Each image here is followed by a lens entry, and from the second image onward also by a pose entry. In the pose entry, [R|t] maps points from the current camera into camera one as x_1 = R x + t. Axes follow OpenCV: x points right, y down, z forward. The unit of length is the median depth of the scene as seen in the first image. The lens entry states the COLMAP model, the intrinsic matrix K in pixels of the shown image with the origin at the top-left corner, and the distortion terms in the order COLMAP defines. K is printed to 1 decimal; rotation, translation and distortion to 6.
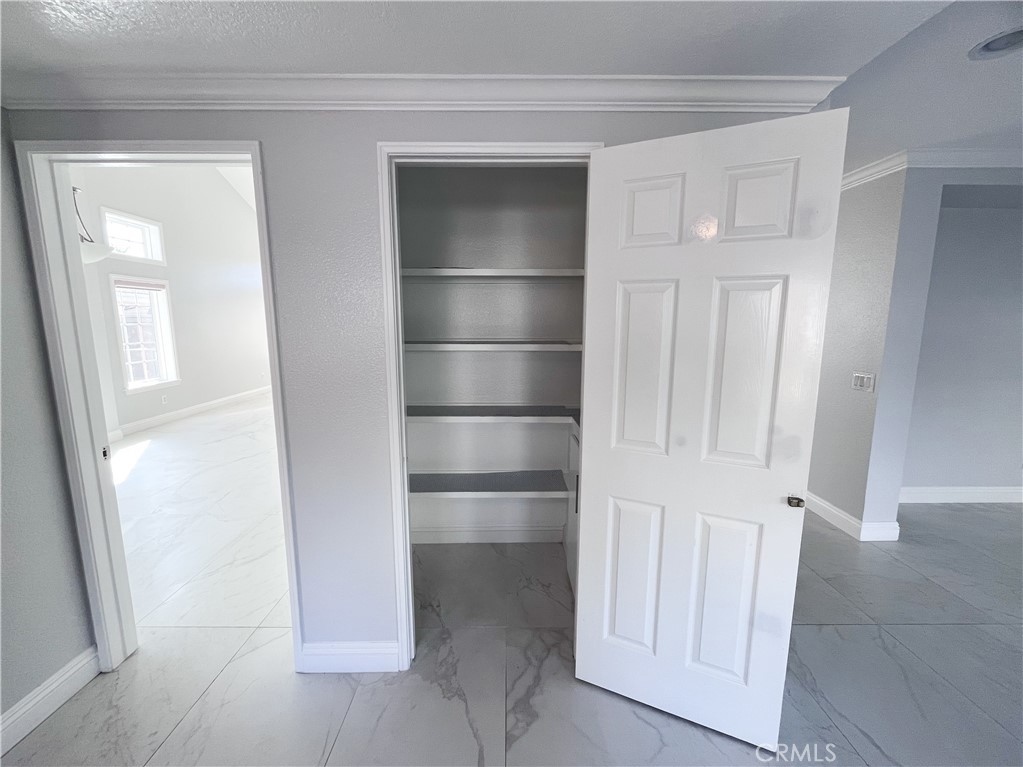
lens RADIAL K [[410.6, 0, 498.2], [0, 410.6, 382.8], [0, 0, 1]] dist [0.000246, -0.000520]
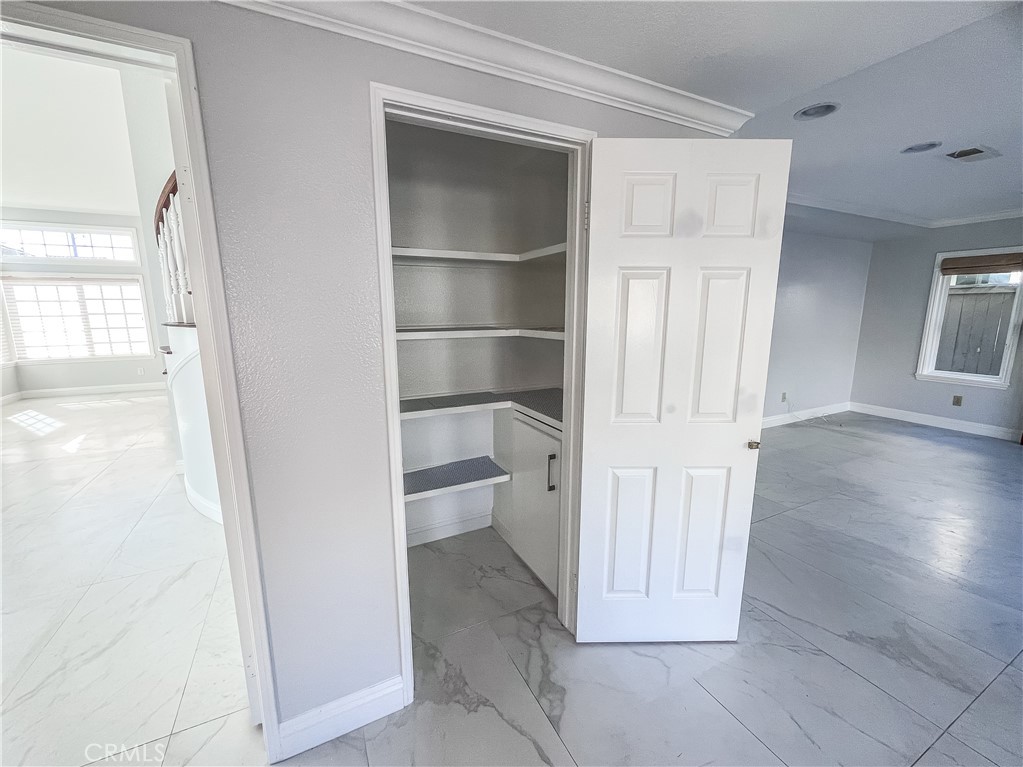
lens RADIAL K [[410.6, 0, 498.2], [0, 410.6, 382.8], [0, 0, 1]] dist [0.000246, -0.000520]
pose [[0.900700, -0.081829, 0.426665, -0.444369], [0.069688, 0.996597, 0.044021, -0.014470], [-0.428816, -0.009916, 0.903338, 0.151027]]
